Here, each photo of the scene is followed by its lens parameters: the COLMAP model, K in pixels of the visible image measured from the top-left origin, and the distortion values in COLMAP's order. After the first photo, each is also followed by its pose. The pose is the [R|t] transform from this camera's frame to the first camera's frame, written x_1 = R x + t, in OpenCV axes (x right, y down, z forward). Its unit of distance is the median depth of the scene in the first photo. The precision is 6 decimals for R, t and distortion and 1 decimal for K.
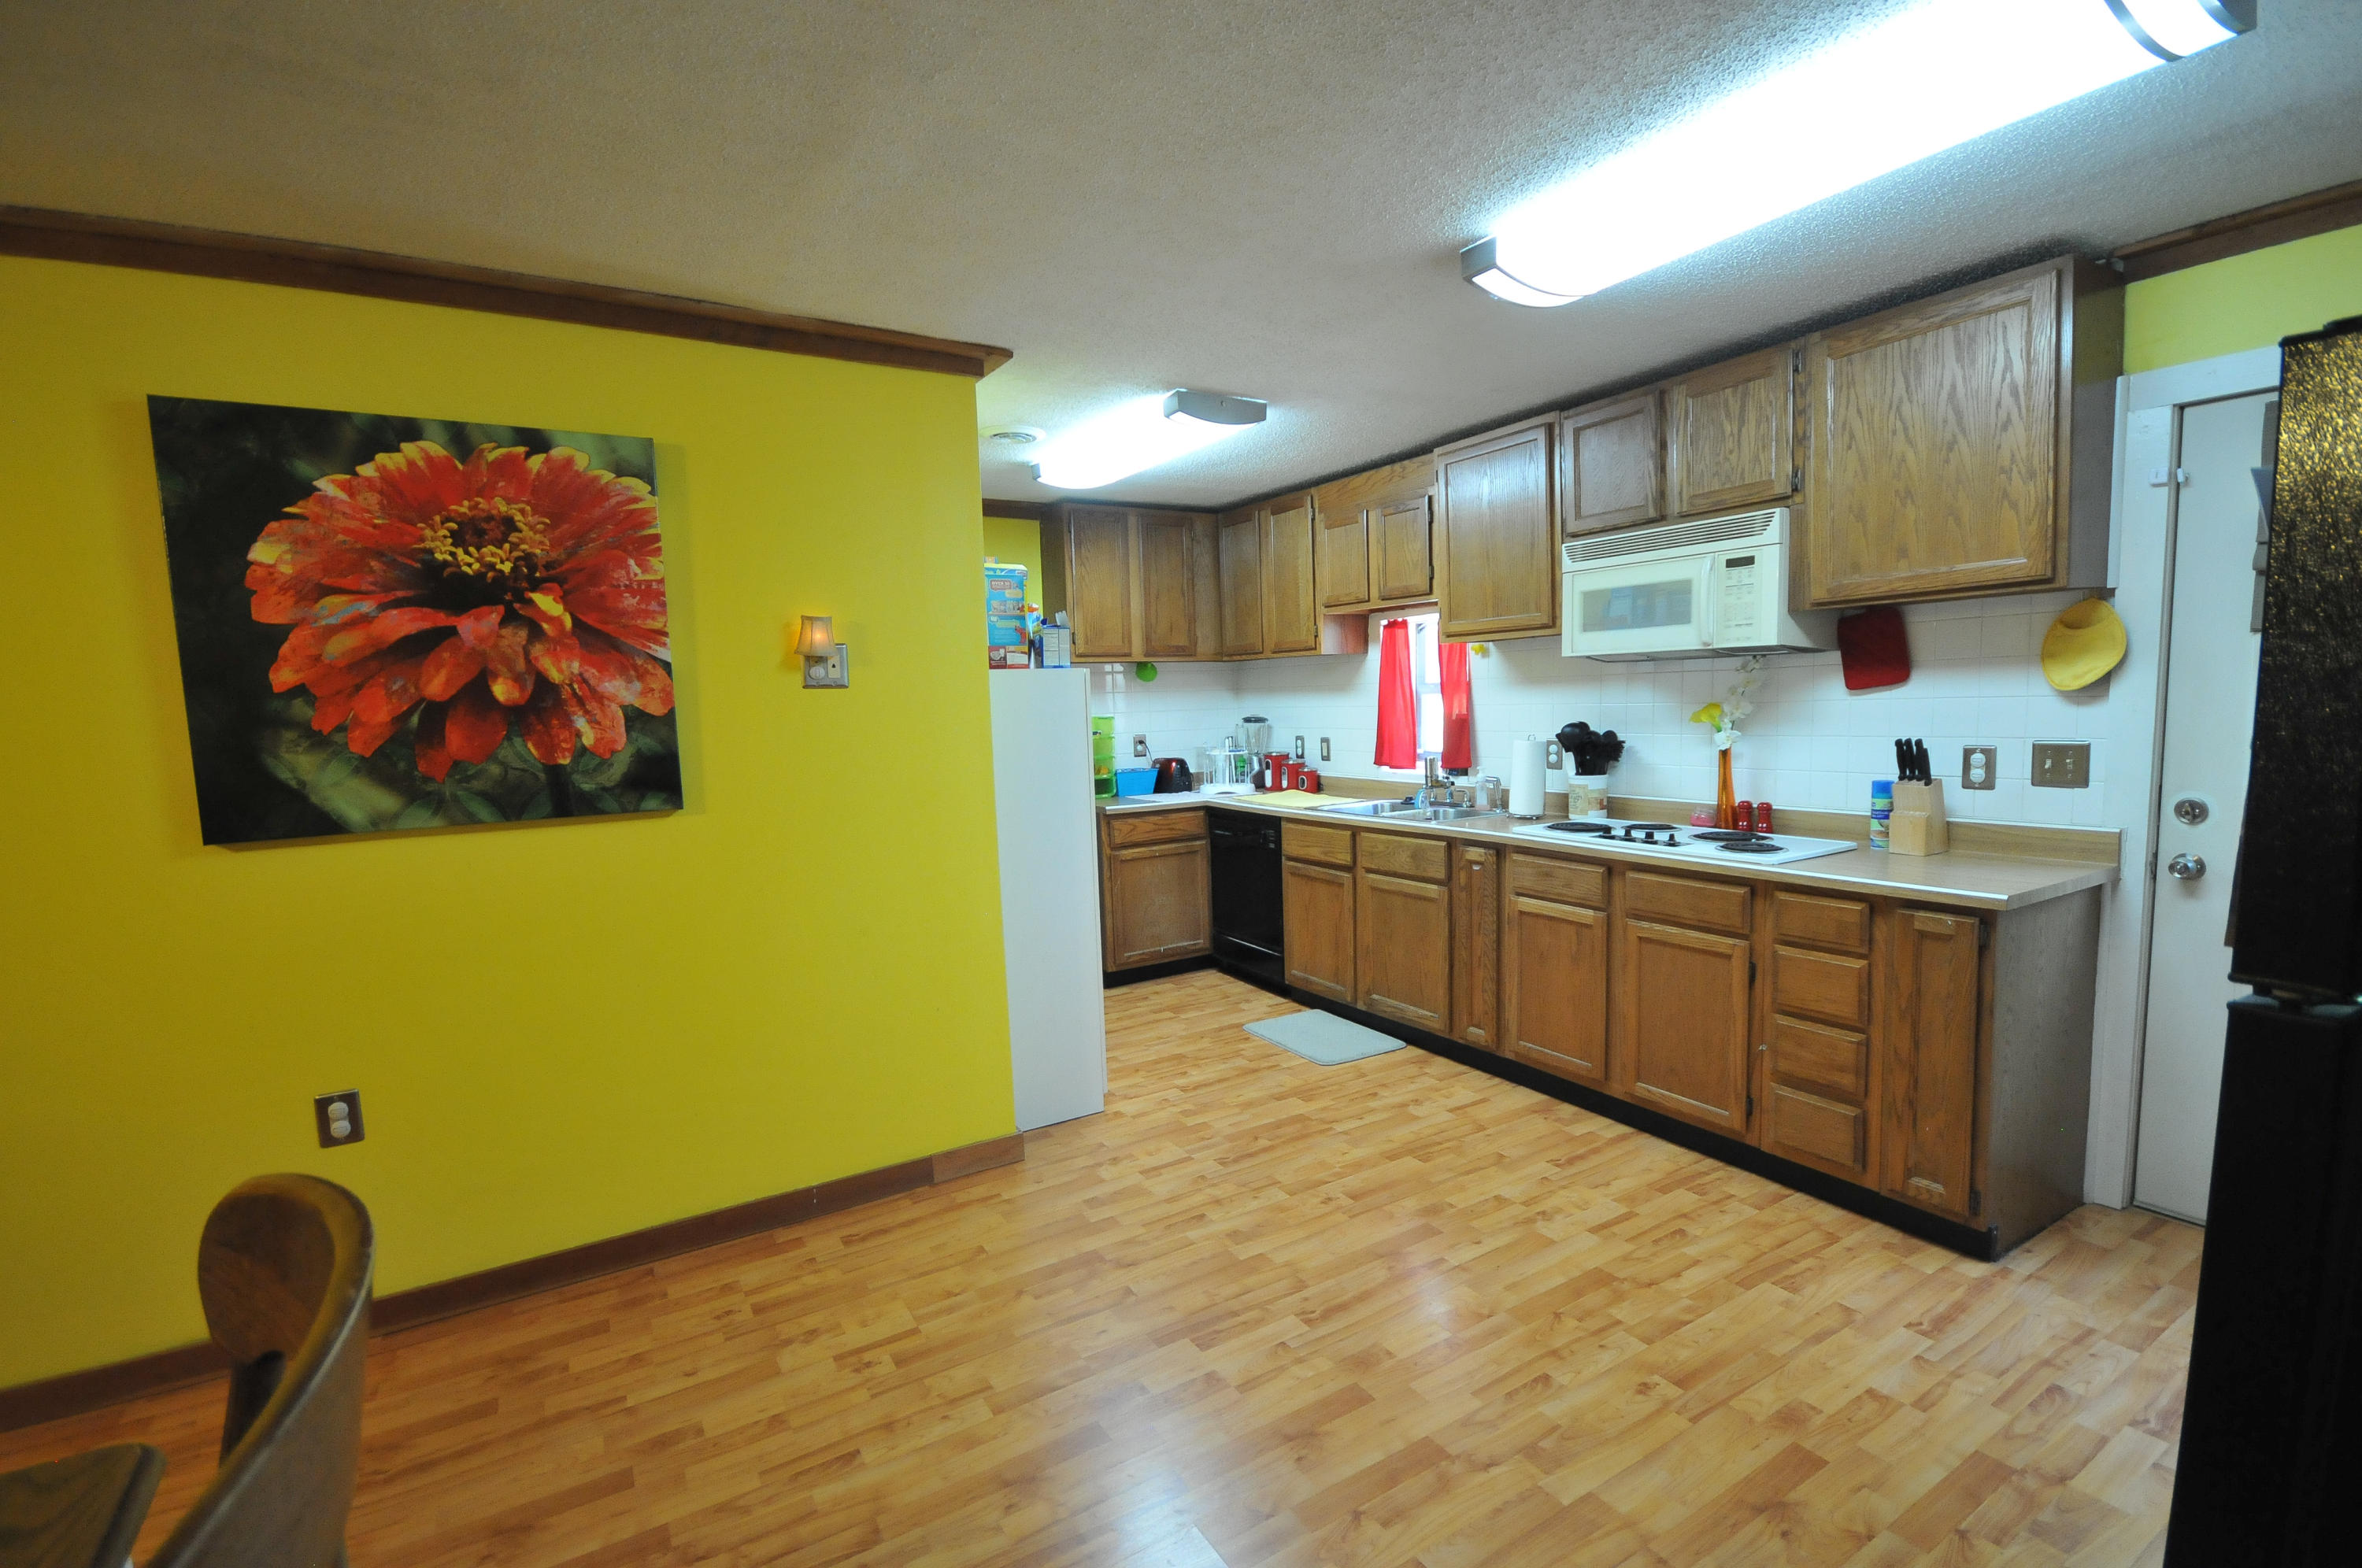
lens RADIAL K [[1039.2, 0, 1178.4], [0, 1039.2, 796.2], [0, 0, 1]] dist [0.003732, -0.006362]
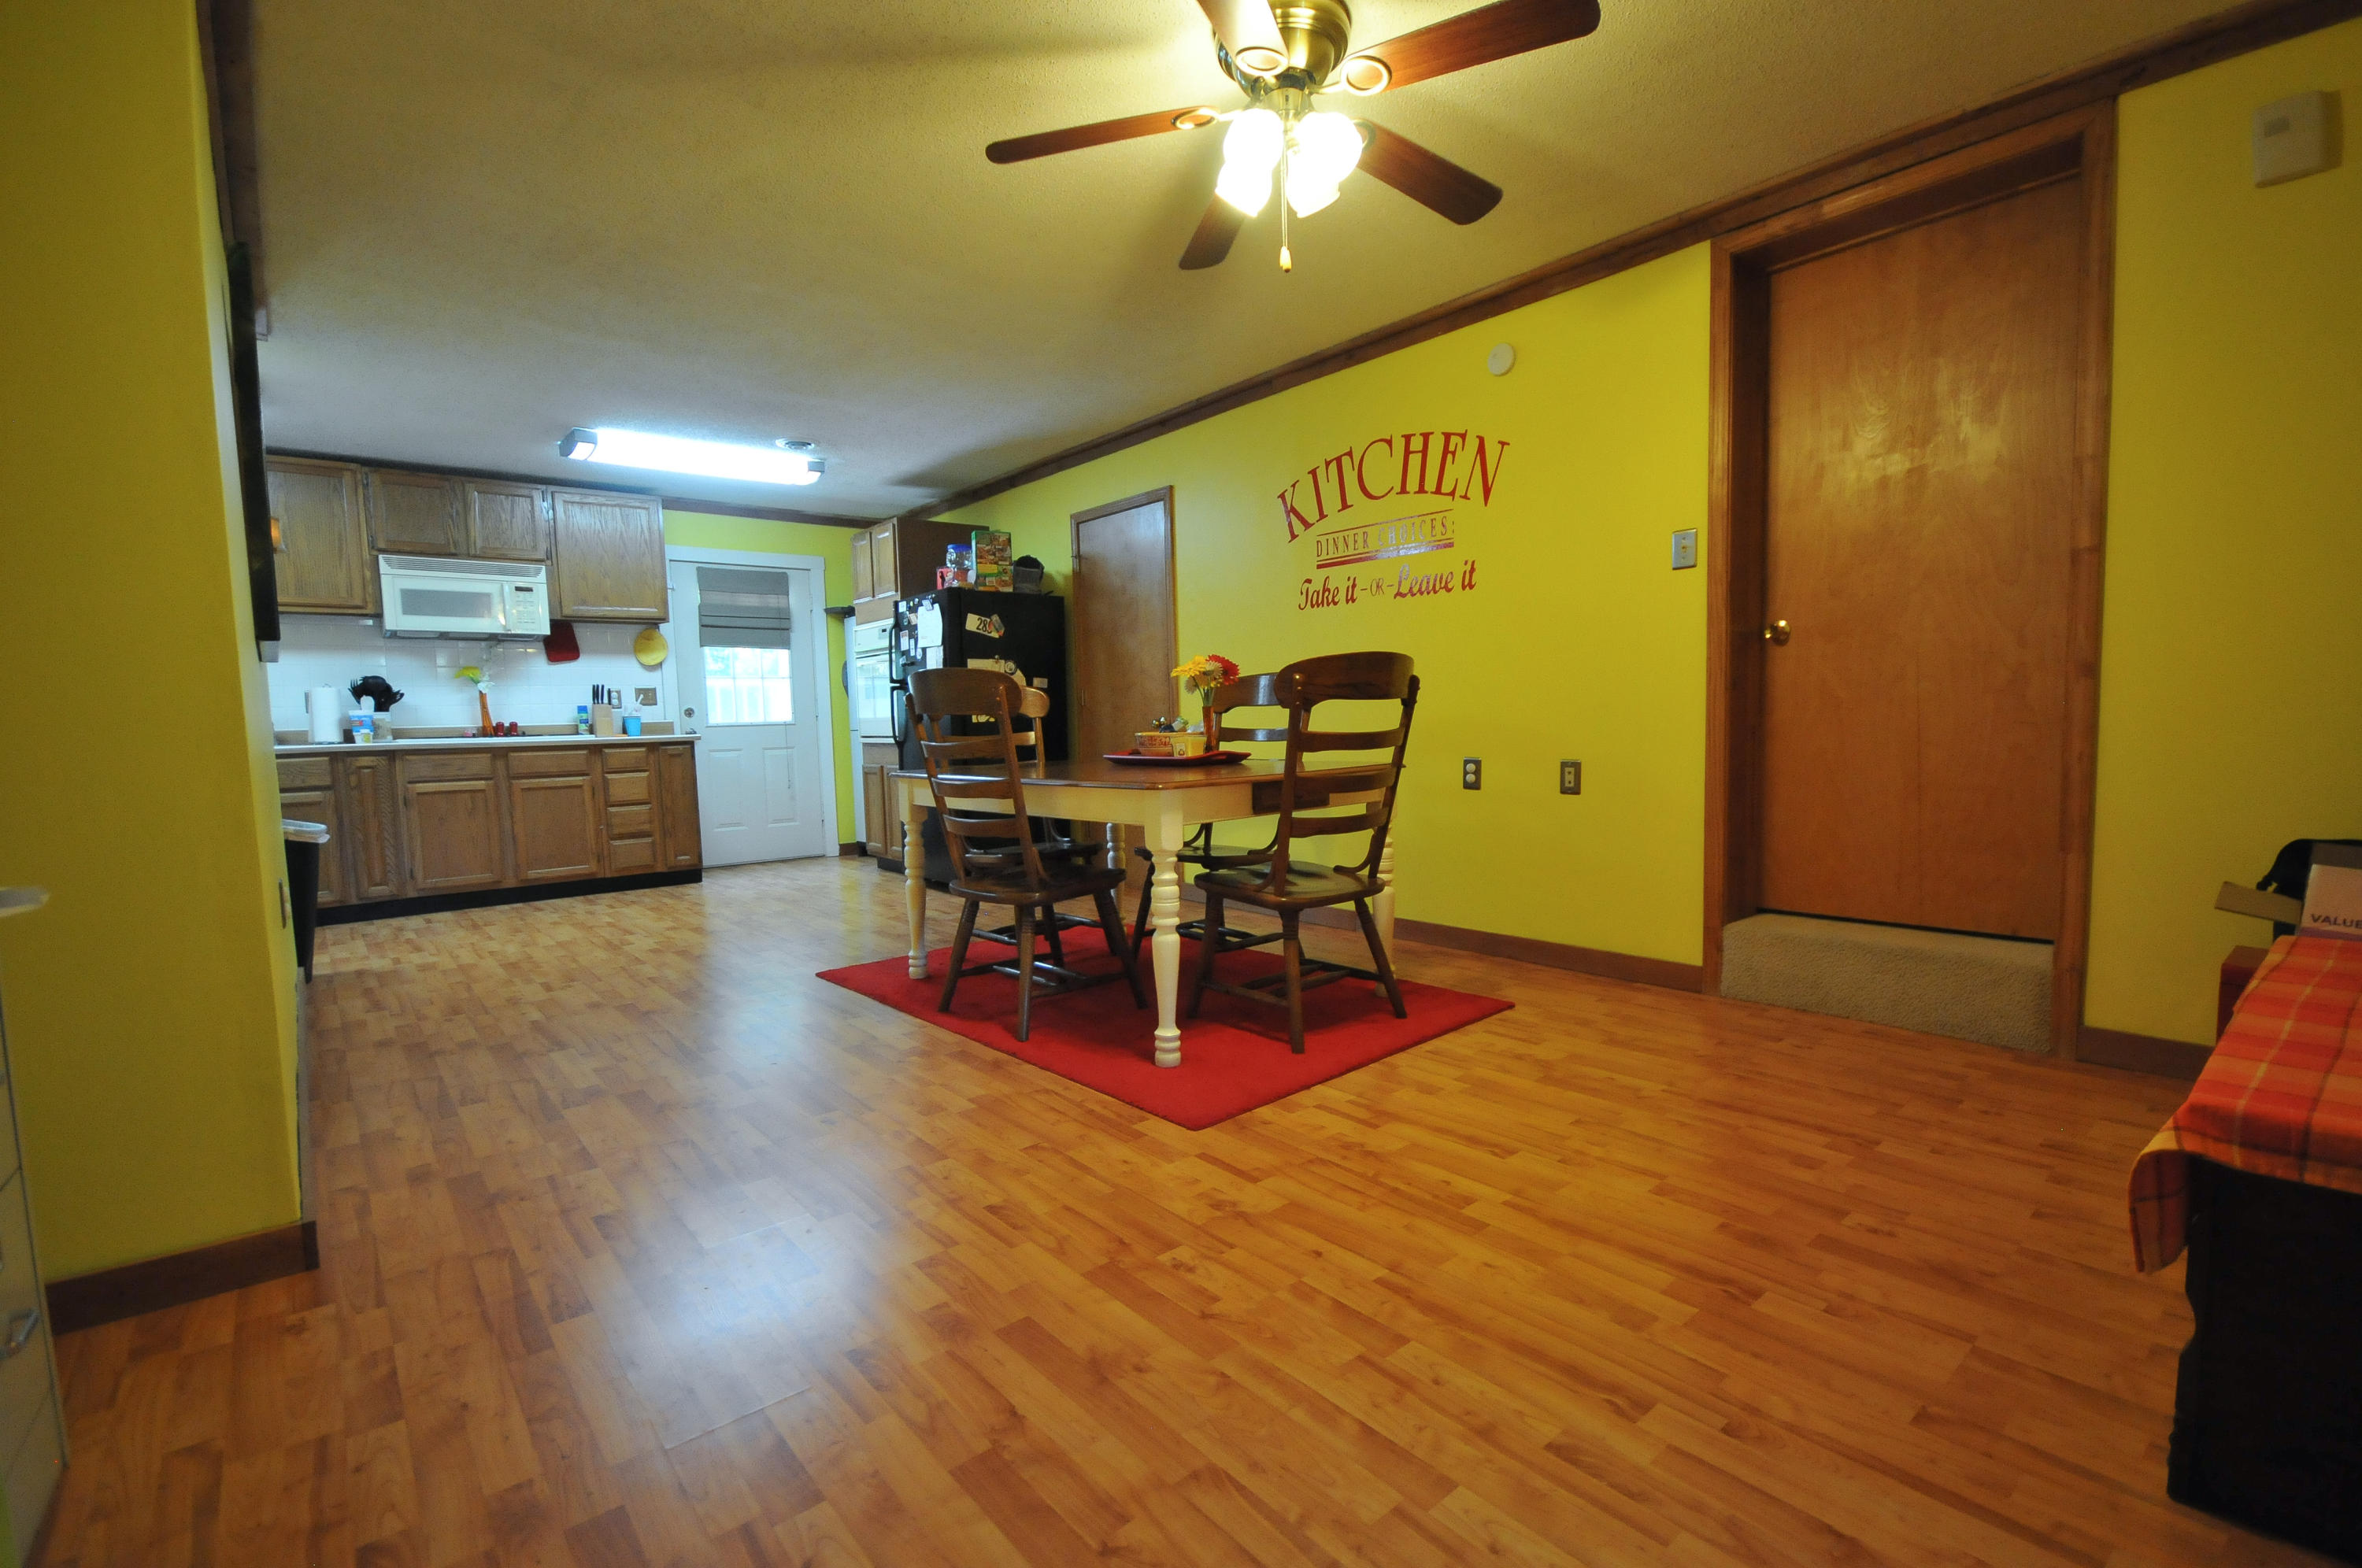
lens RADIAL K [[1039.2, 0, 1180.3], [0, 1039.2, 796.1], [0, 0, 1]] dist [0.003732, -0.006362]
pose [[-0.161637, -0.035394, 0.986215, -1.521433], [0.122721, 0.990878, 0.055674, 0.188883], [-0.979190, 0.130029, -0.155819, 0.167246]]
